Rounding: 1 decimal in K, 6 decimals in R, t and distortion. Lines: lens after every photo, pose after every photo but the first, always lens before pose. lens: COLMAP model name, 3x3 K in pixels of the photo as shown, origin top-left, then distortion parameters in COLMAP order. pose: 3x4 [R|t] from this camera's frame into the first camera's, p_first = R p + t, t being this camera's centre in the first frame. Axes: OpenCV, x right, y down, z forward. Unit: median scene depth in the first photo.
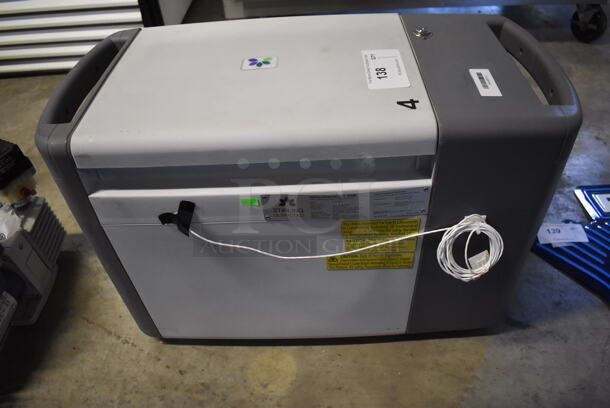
lens RADIAL K [[477.9, 0, 305.0], [0, 477.9, 204.0], [0, 0, 1]] dist [-0.093585, -0.000217]
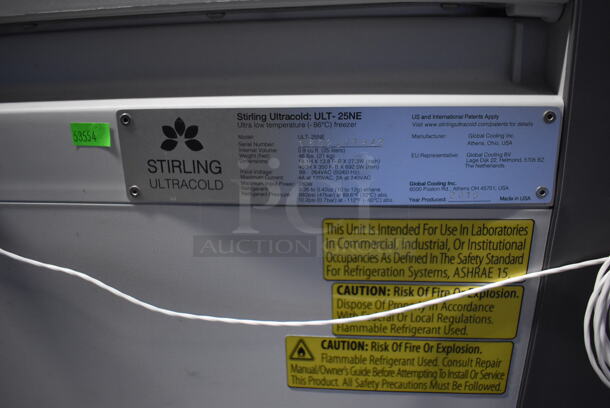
lens RADIAL K [[477.9, 0, 305.0], [0, 477.9, 204.0], [0, 0, 1]] dist [-0.093585, -0.000217]
pose [[0.996286, 0.065287, -0.056147, 0.079145], [-0.083377, 0.894373, -0.439483, 0.186741], [0.021524, 0.442532, 0.896494, 0.629233]]
